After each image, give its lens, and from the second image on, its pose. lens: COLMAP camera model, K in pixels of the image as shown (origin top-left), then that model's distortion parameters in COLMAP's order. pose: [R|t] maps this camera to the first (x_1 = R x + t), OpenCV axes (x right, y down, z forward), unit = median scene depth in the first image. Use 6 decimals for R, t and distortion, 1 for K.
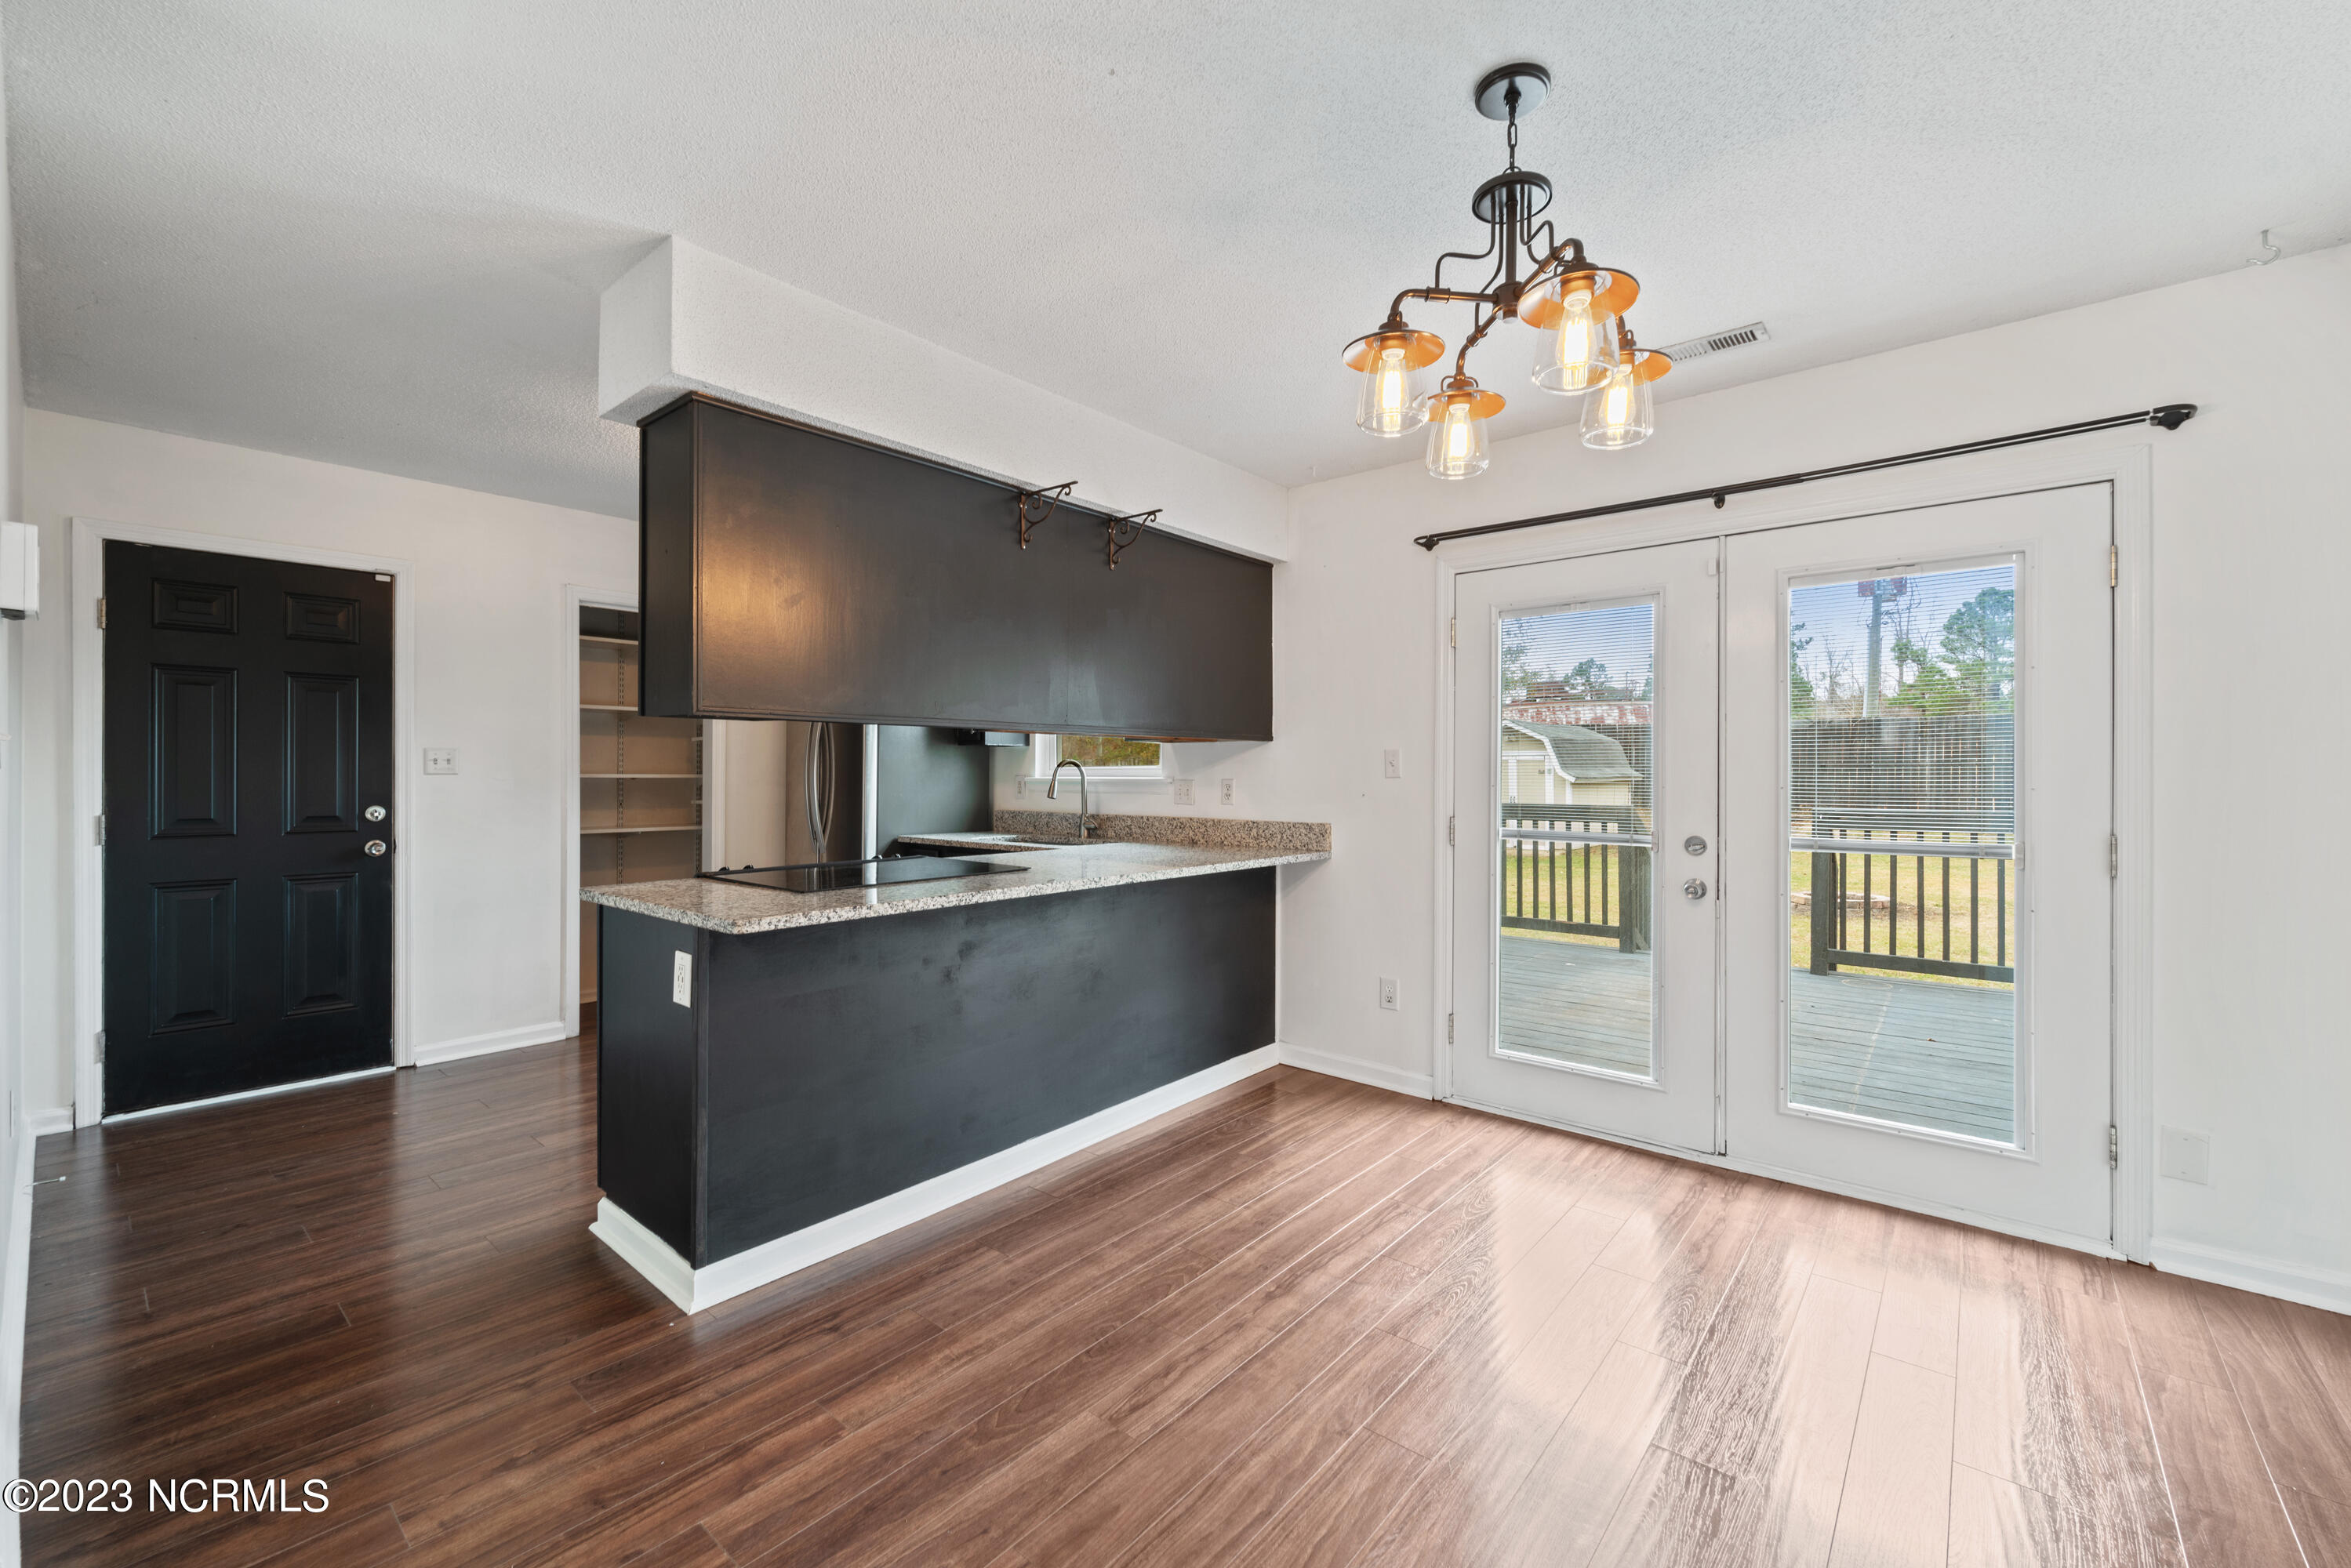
lens RADIAL K [[962.5, 0, 1173.2], [0, 962.5, 776.7], [0, 0, 1]] dist [0.002858, -0.001244]
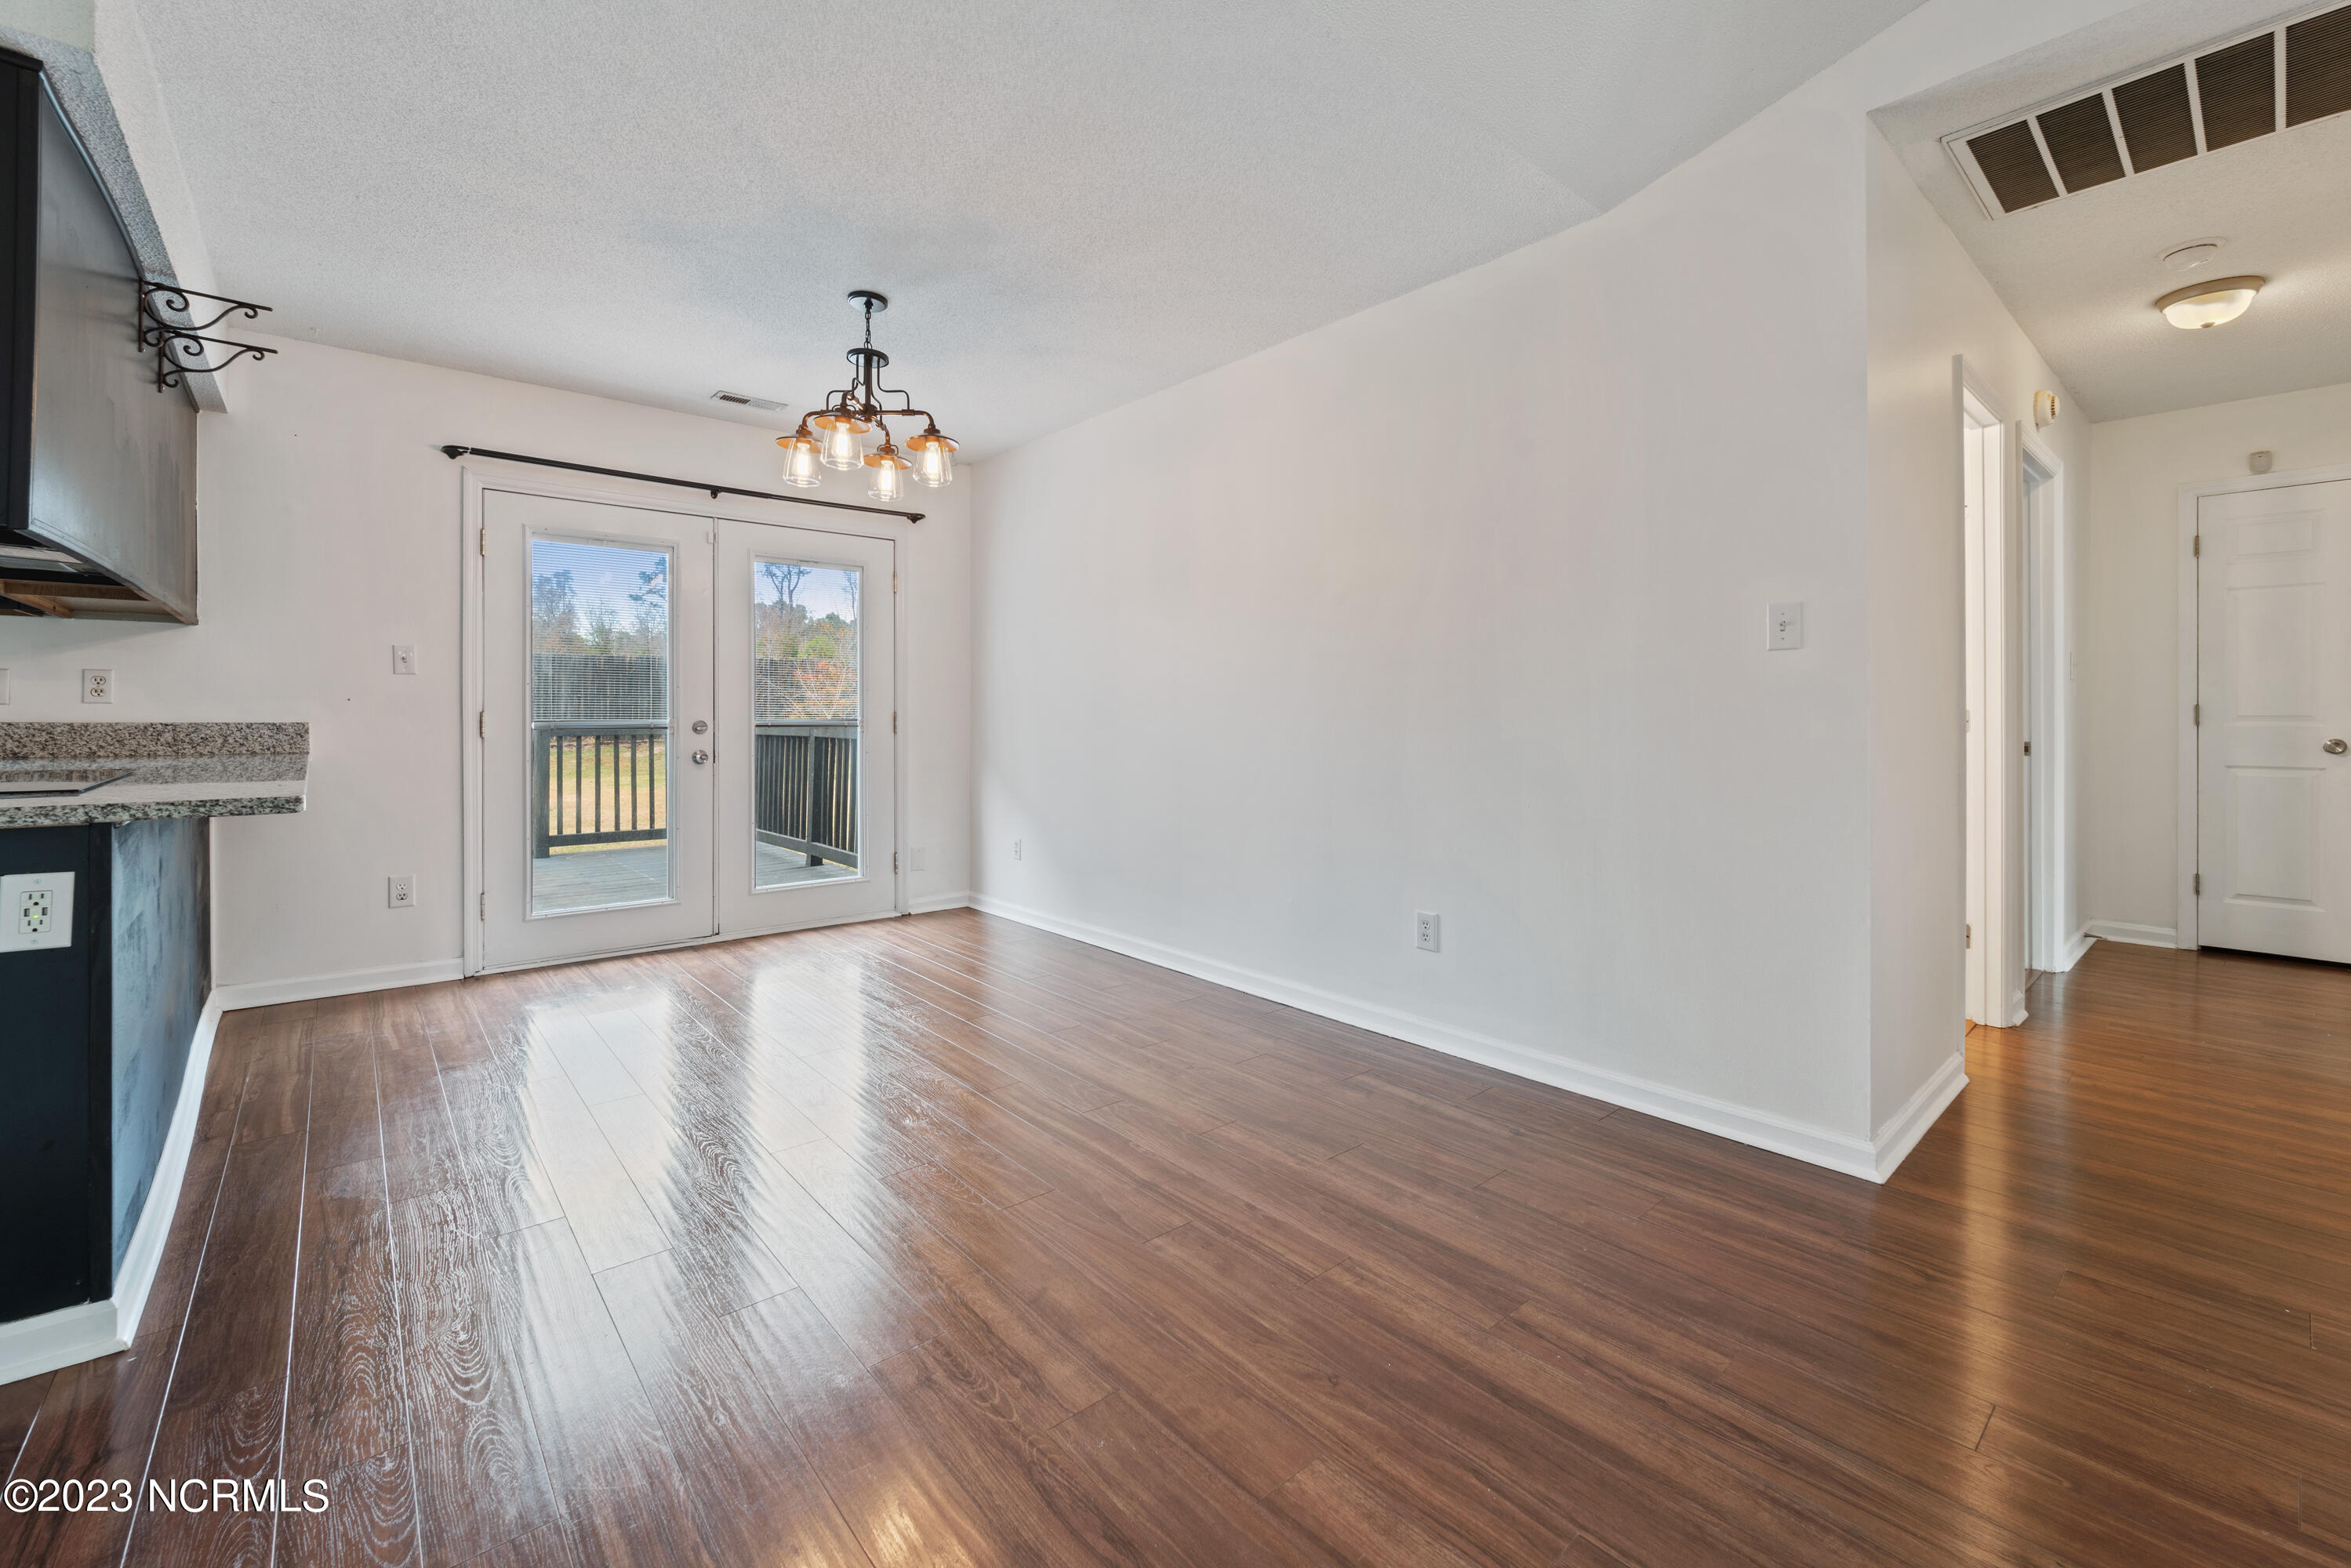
lens RADIAL K [[962.5, 0, 1176.5], [0, 962.5, 720.0], [0, 0, 1]] dist [0.002858, -0.001244]
pose [[0.153901, -0.008906, 0.988046, -0.787885], [-0.003354, 0.999949, 0.009536, 0.044892], [-0.988081, -0.004782, 0.153863, 0.067955]]
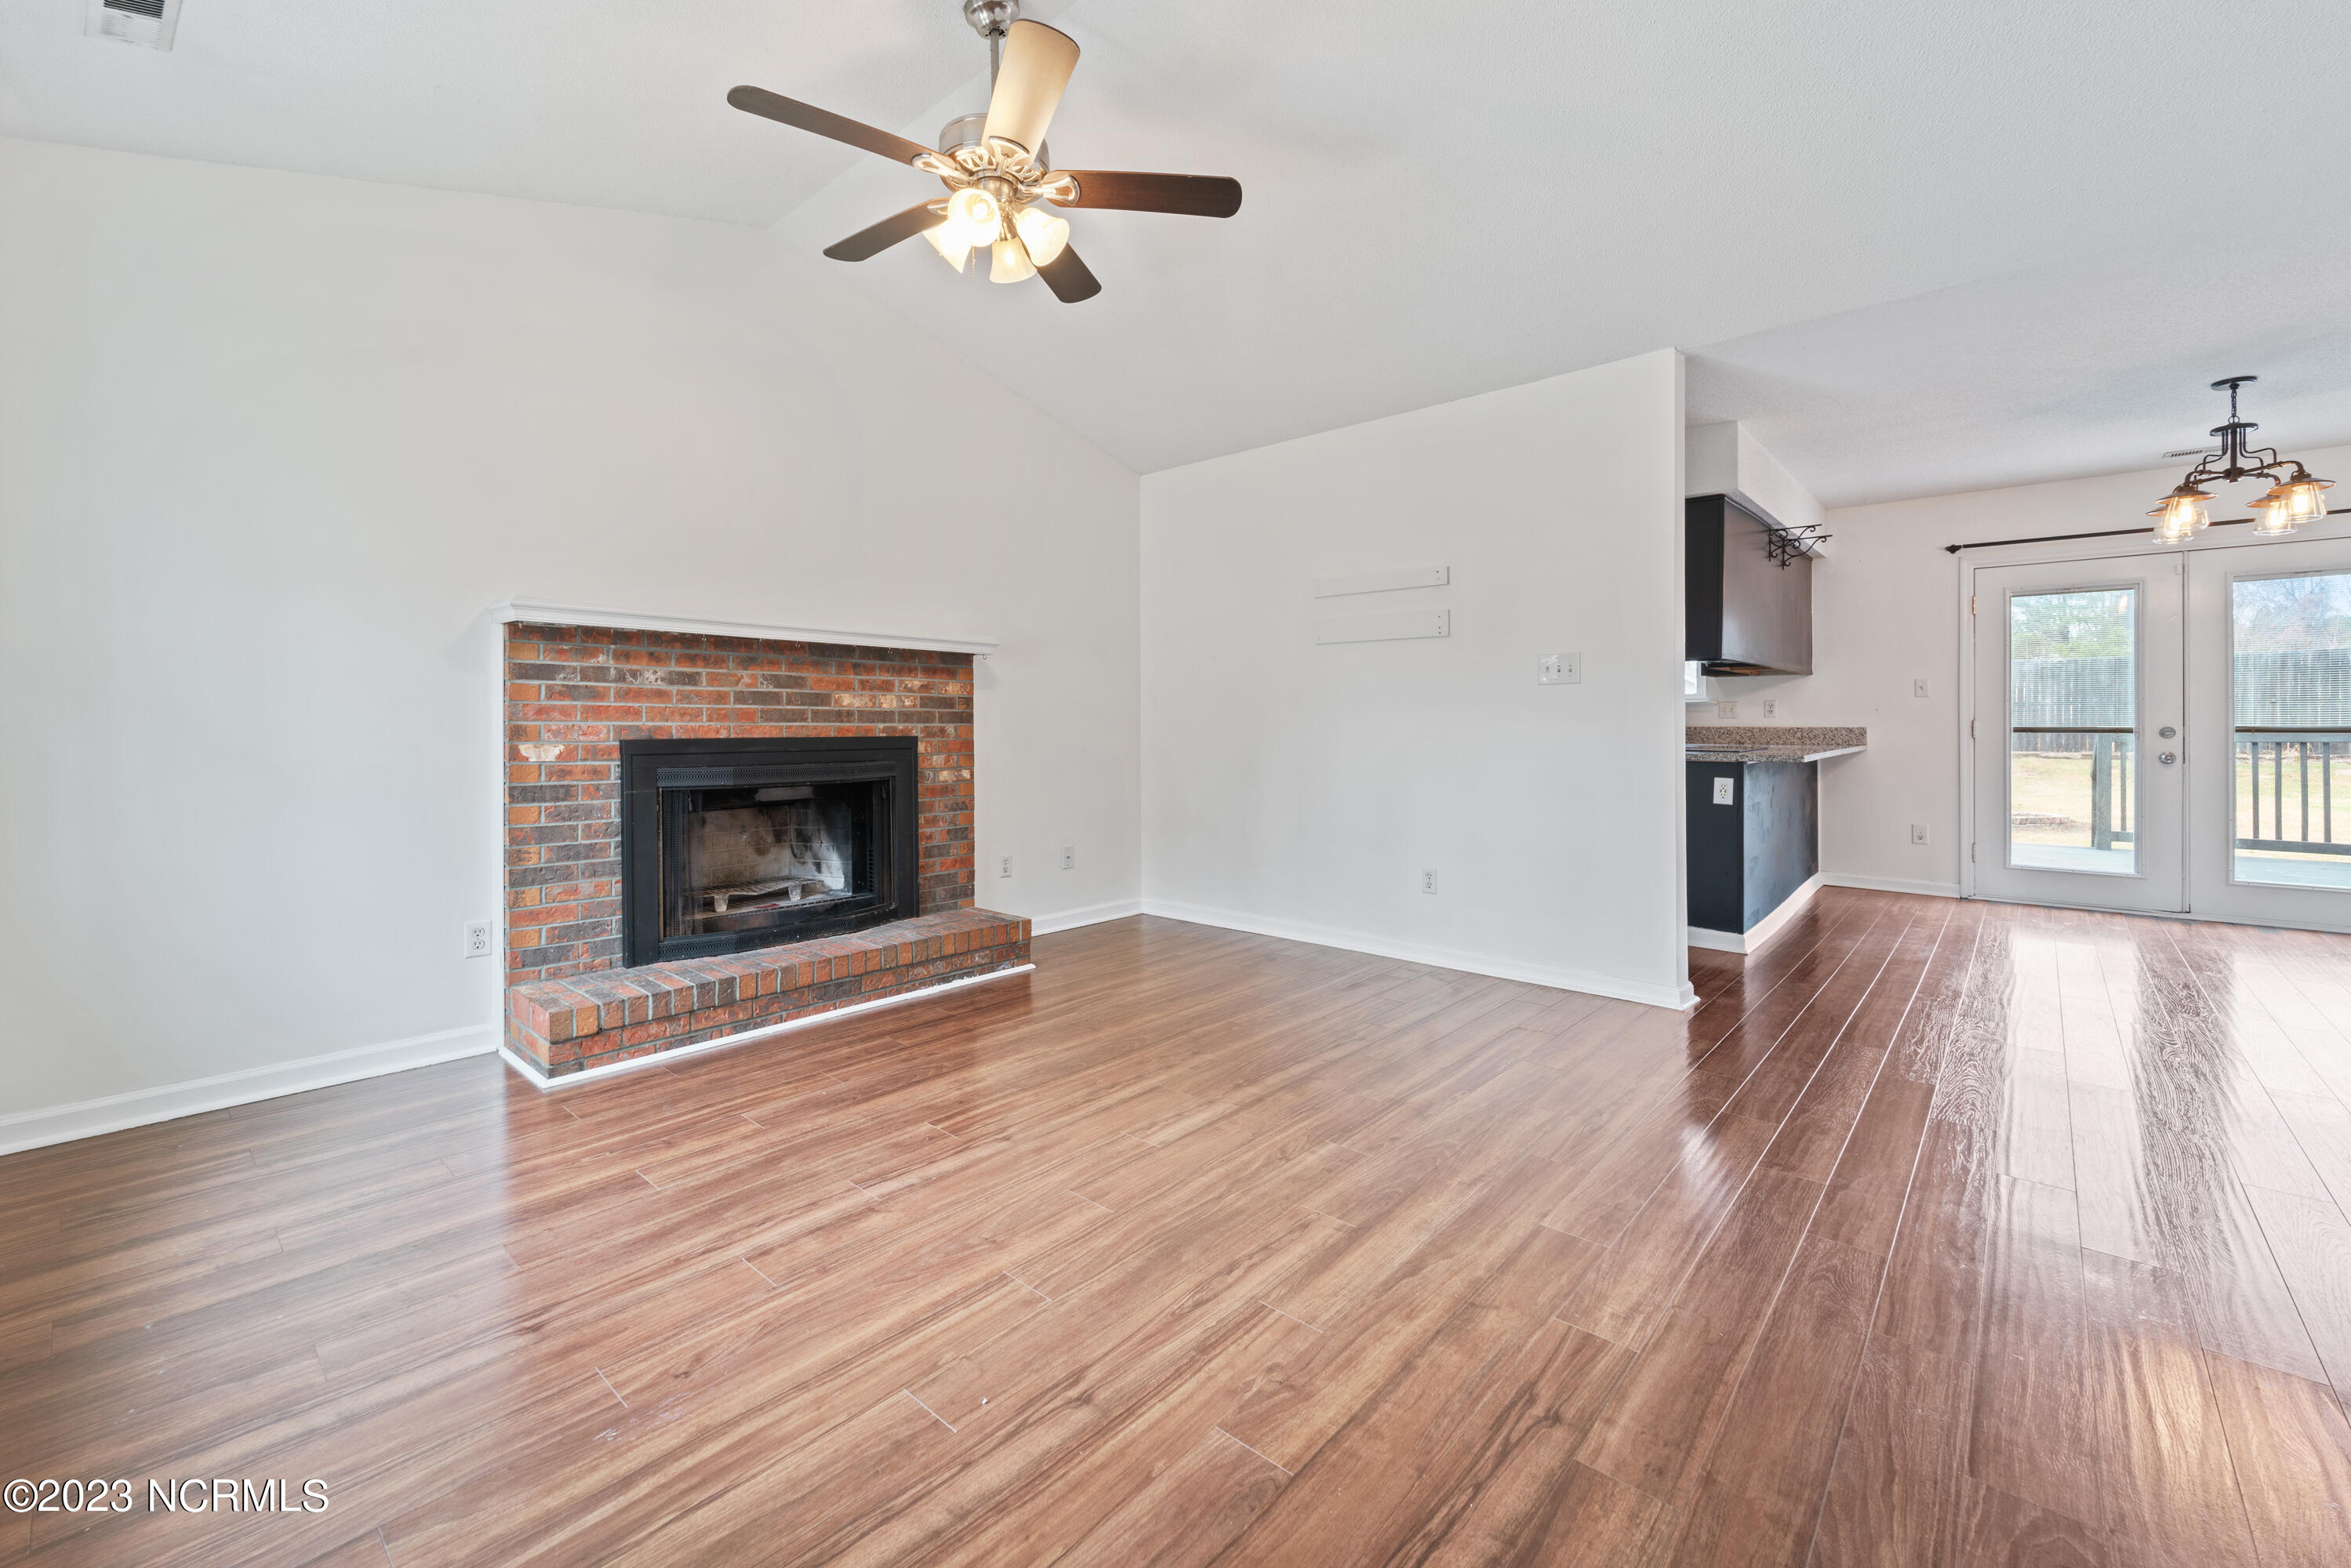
lens RADIAL K [[962.5, 0, 1181.6], [0, 962.5, 727.3], [0, 0, 1]] dist [0.002858, -0.001244]
pose [[0.999688, -0.005819, -0.024290, -1.171303], [0.005972, 0.999963, 0.006239, 0.041819], [0.024252, -0.006382, 0.999685, -0.755243]]
